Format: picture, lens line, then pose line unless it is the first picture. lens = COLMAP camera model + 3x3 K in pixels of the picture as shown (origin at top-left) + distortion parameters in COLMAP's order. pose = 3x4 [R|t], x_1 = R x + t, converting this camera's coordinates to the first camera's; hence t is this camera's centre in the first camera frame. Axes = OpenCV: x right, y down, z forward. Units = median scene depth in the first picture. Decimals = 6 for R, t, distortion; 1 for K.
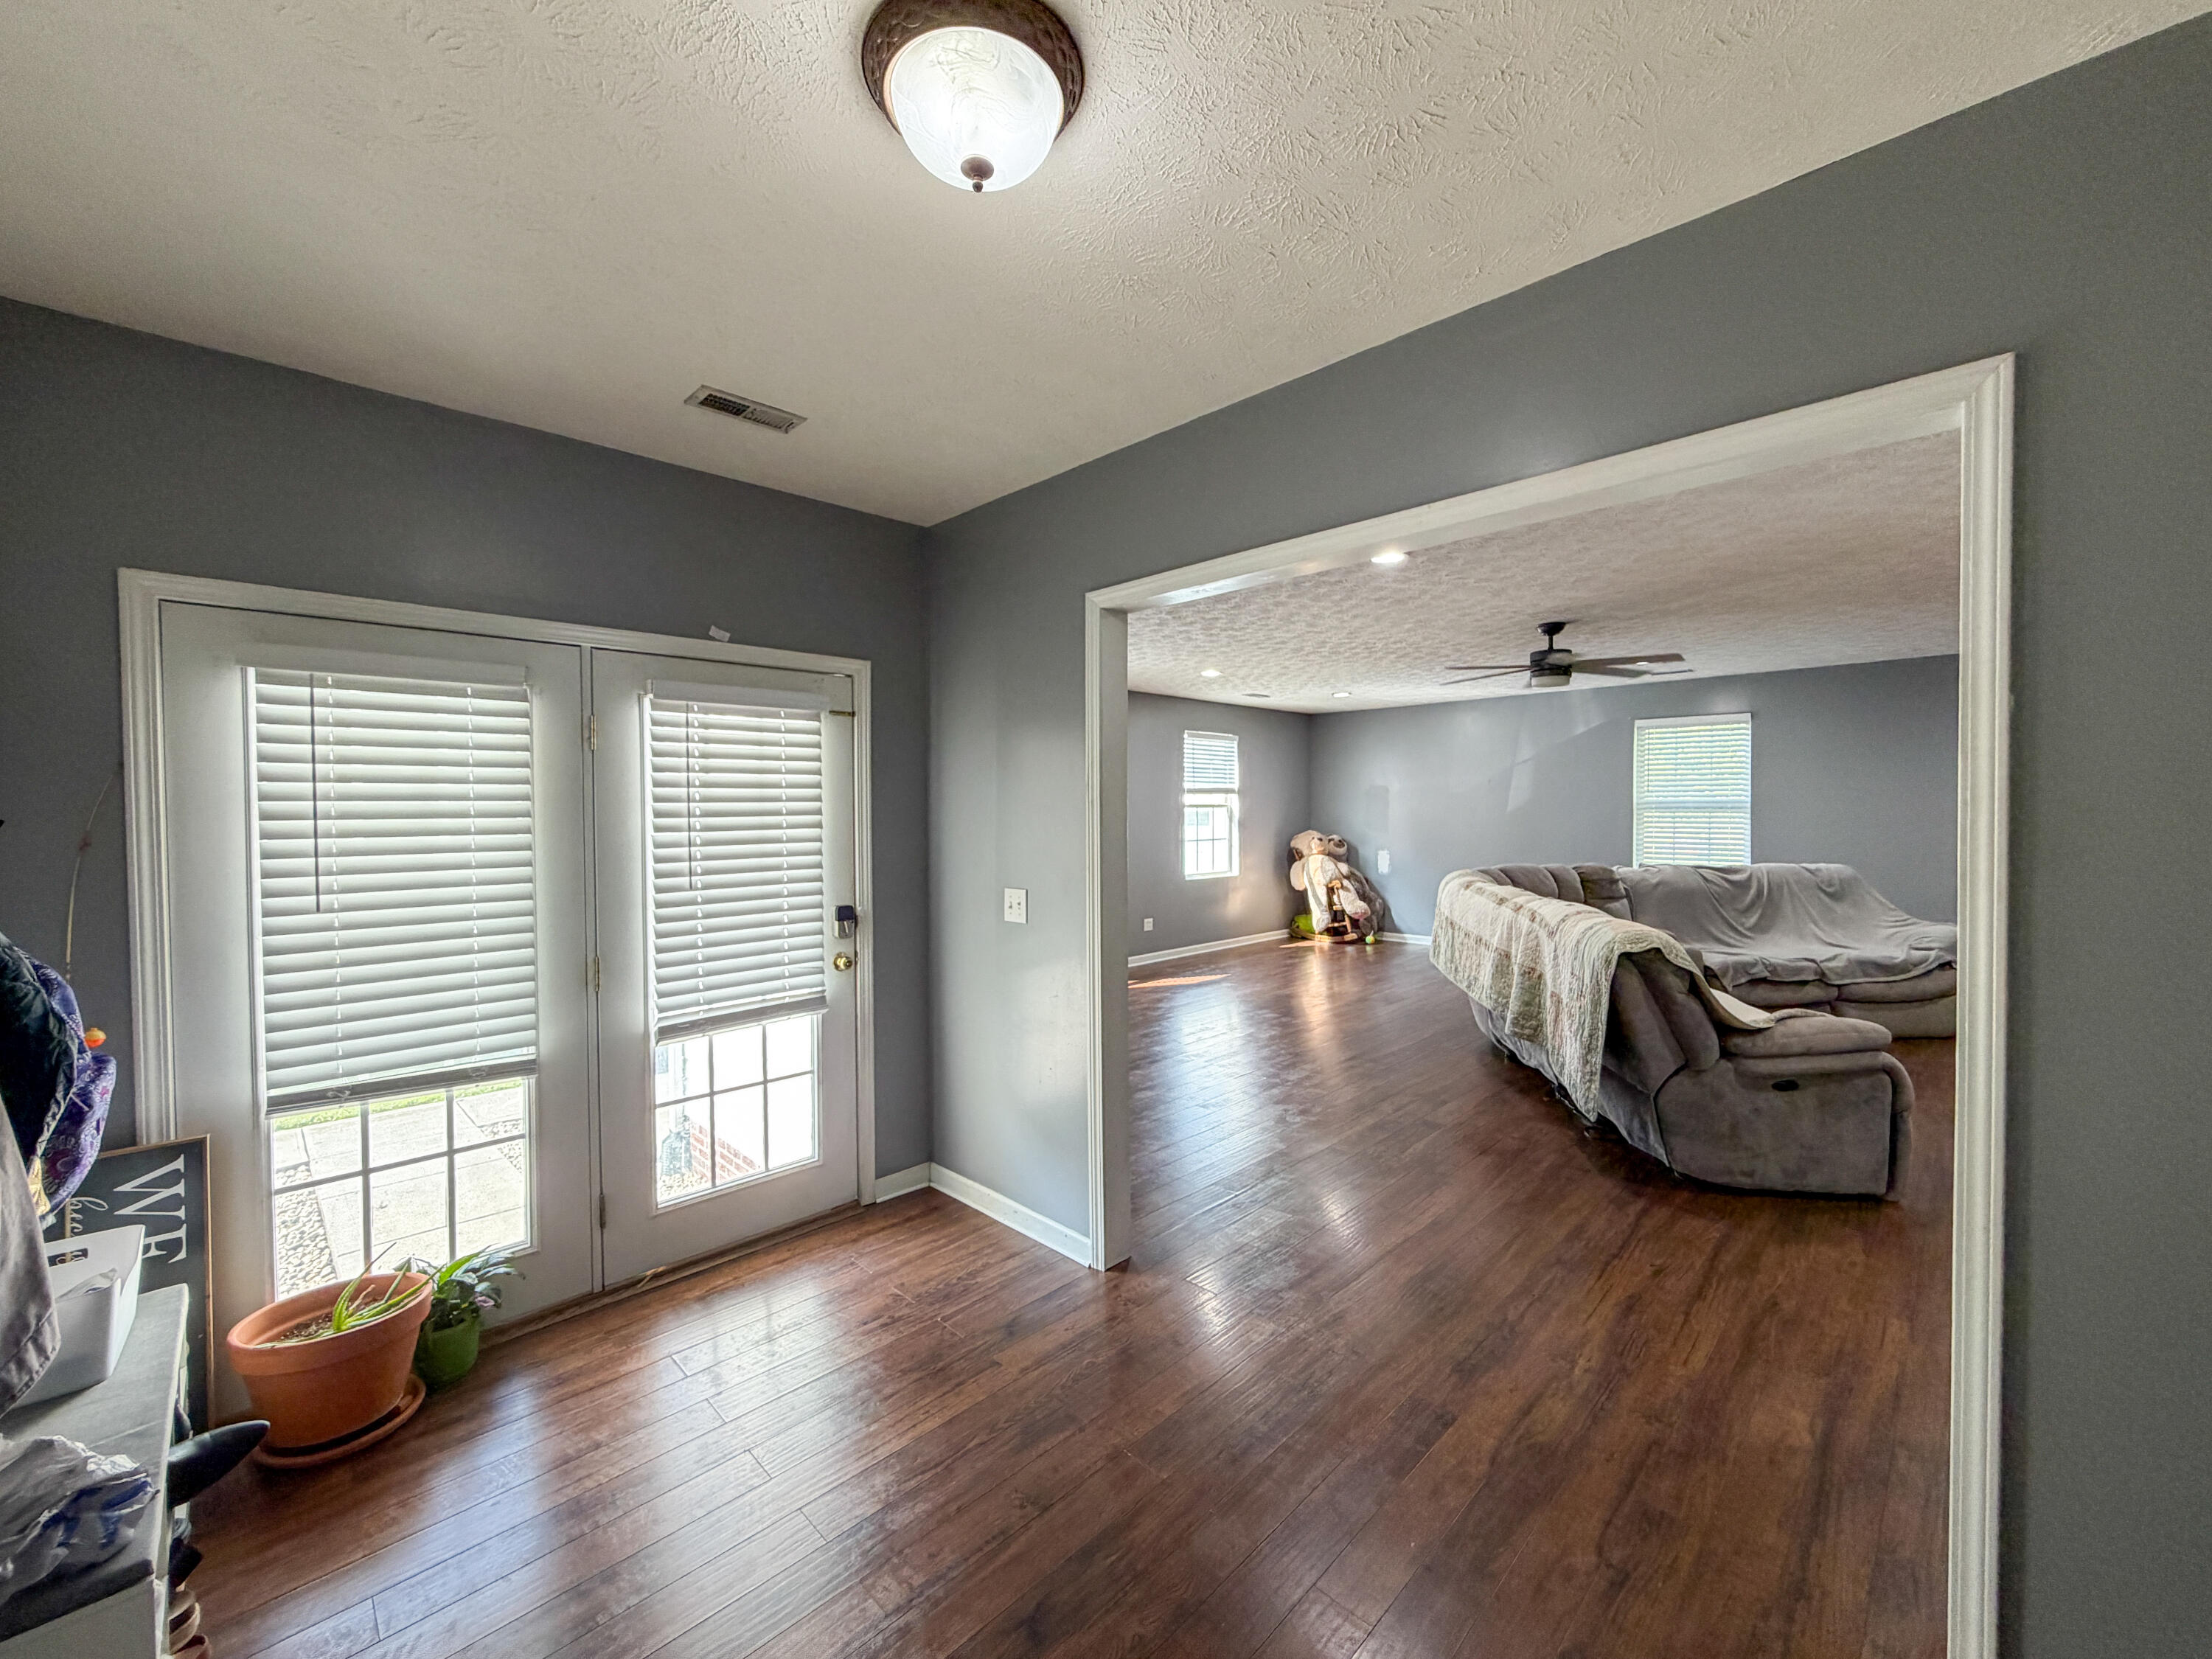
lens RADIAL K [[883.1, 0, 1104.5], [0, 883.1, 821.7], [0, 0, 1]] dist [-0.000130, -0.000042]
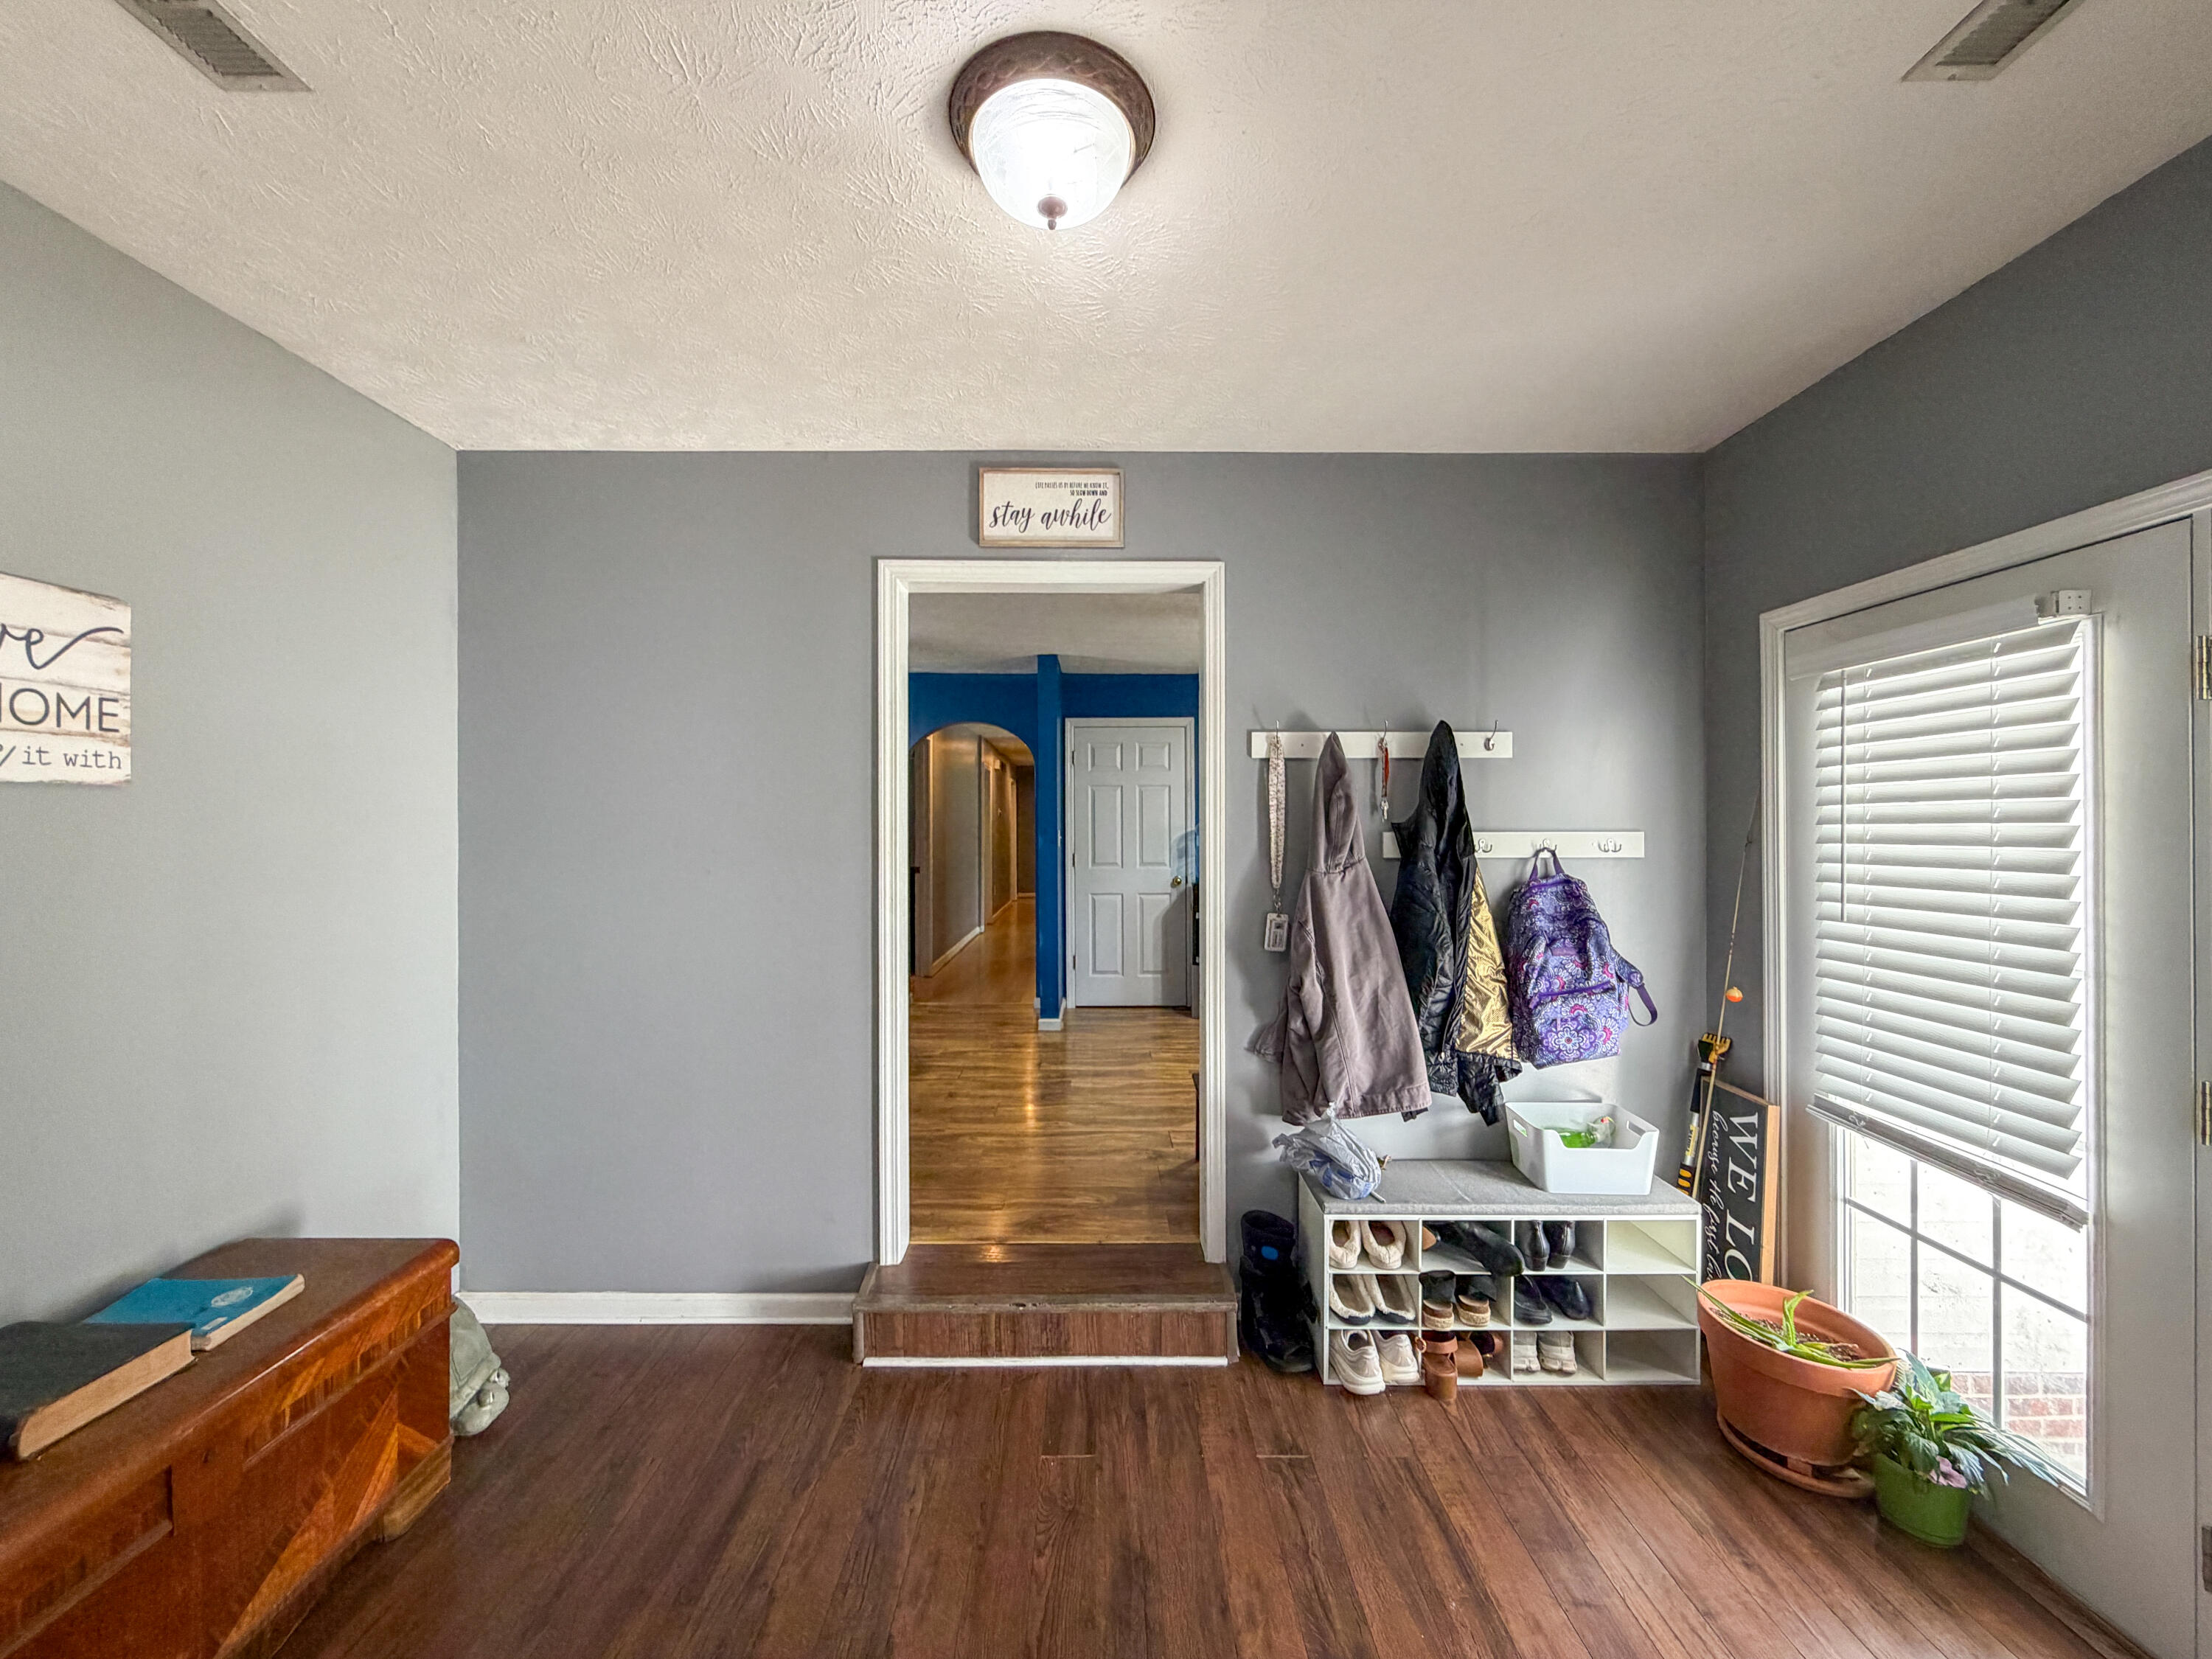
lens RADIAL K [[883.1, 0, 1103.4], [0, 883.1, 829.7], [0, 0, 1]] dist [-0.000130, -0.000042]
pose [[-0.699089, 0.012919, -0.714918, 0.342384], [-0.003597, 0.999761, 0.021583, -0.013338], [0.715025, 0.017660, -0.698875, 1.088043]]
